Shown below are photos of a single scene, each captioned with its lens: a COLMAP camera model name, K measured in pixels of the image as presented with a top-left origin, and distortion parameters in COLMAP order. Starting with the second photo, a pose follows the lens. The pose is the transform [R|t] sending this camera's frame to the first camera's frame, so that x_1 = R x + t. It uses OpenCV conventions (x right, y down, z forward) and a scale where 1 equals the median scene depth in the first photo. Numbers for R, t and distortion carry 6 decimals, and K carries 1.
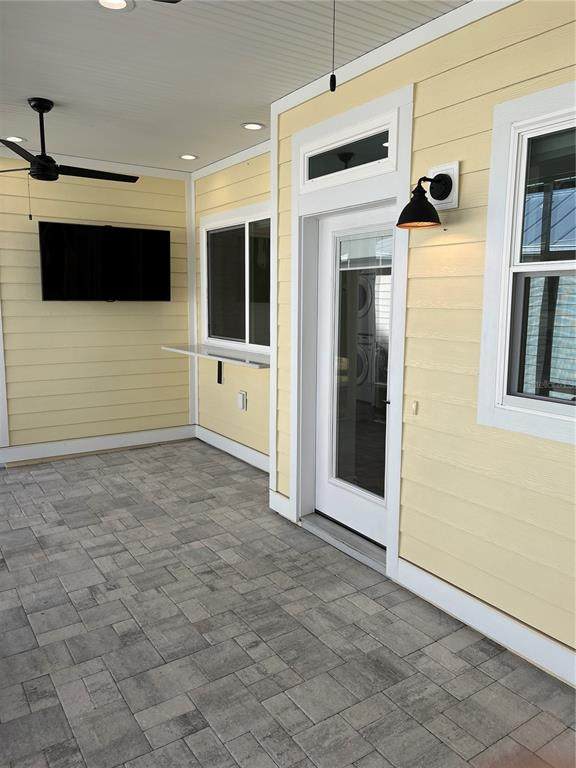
lens RADIAL K [[588.3, 0, 290.1], [0, 588.3, 384.8], [0, 0, 1]] dist [0.043901, -0.054272]
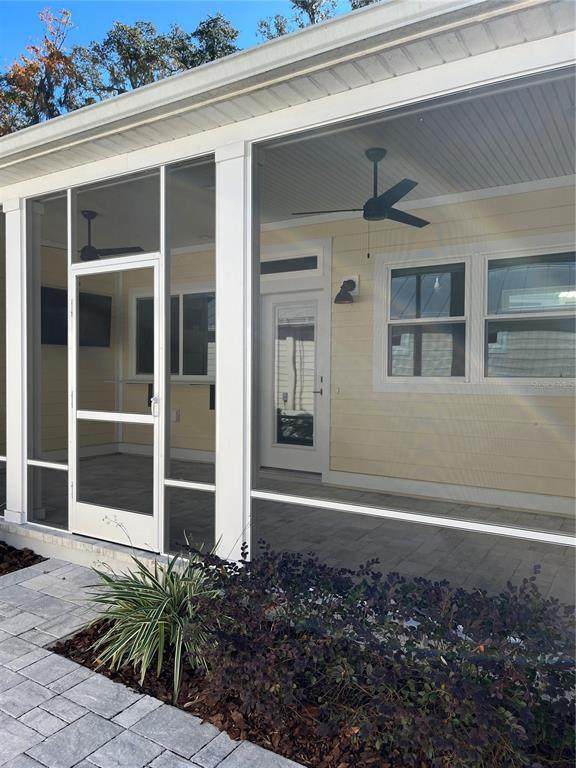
lens RADIAL K [[588.3, 0, 287.0], [0, 588.3, 383.7], [0, 0, 1]] dist [0.043901, -0.054272]
pose [[0.915944, -0.006721, 0.401249, -0.761734], [0.053809, 0.992888, -0.106202, 0.220751], [-0.397682, 0.118866, 0.909791, -0.764795]]
